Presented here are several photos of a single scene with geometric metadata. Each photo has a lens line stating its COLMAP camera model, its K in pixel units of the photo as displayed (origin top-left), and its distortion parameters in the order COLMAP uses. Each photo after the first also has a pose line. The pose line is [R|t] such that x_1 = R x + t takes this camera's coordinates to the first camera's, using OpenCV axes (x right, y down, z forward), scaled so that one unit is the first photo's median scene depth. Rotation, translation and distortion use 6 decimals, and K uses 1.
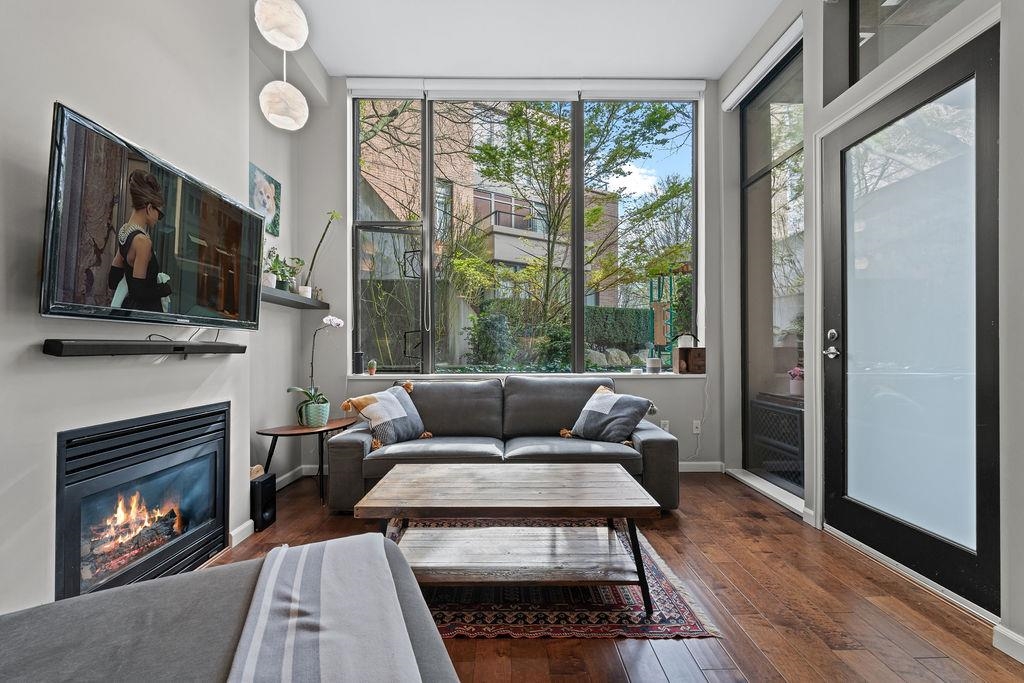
lens RADIAL K [[407.3, 0, 510.8], [0, 407.3, 351.0], [0, 0, 1]] dist [-0.000529, -0.000228]
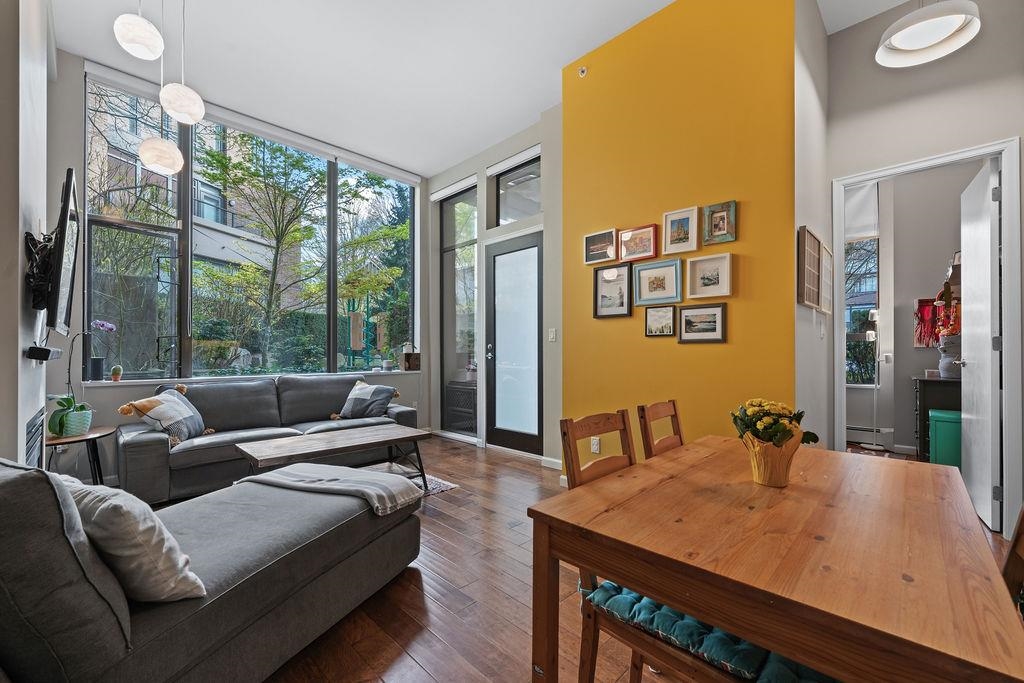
lens RADIAL K [[410.8, 0, 508.7], [0, 410.8, 349.3], [0, 0, 1]] dist [0.000012, -0.000710]
pose [[0.718118, 0.008203, 0.695873, -0.406648], [0.001358, 0.999912, -0.013188, -0.001748], [-0.695920, 0.010416, 0.718044, -0.379219]]
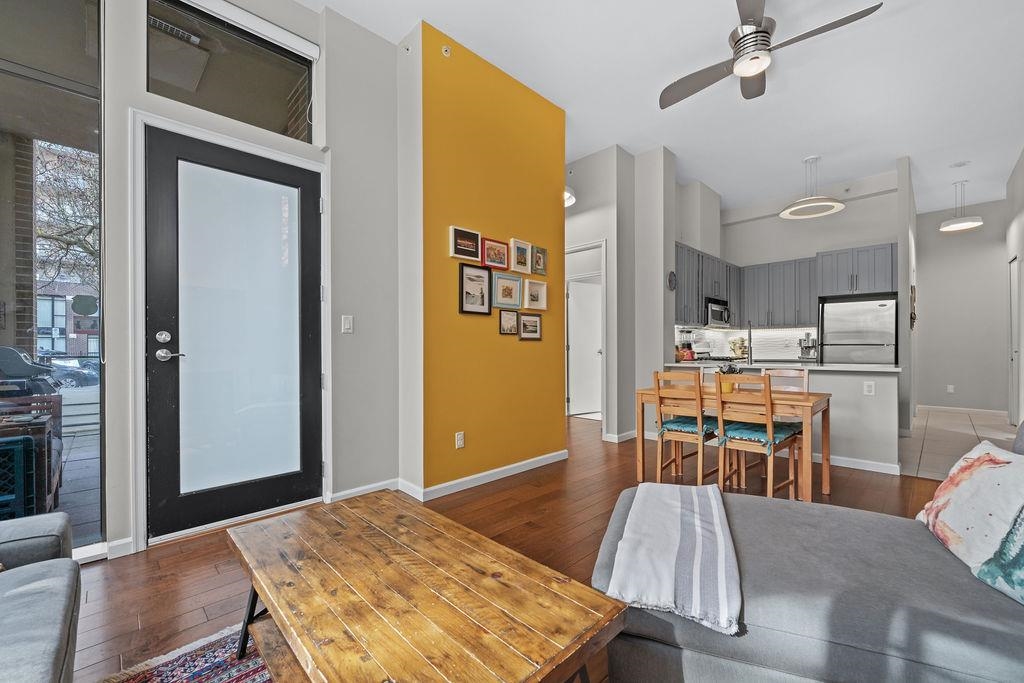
lens RADIAL K [[410.8, 0, 508.7], [0, 410.8, 349.3], [0, 0, 1]] dist [0.000012, -0.000710]
pose [[-0.681562, 0.002553, 0.731756, -0.370444], [0.009219, 0.999945, 0.005098, -0.006162], [-0.731702, 0.010220, -0.681548, 0.806473]]
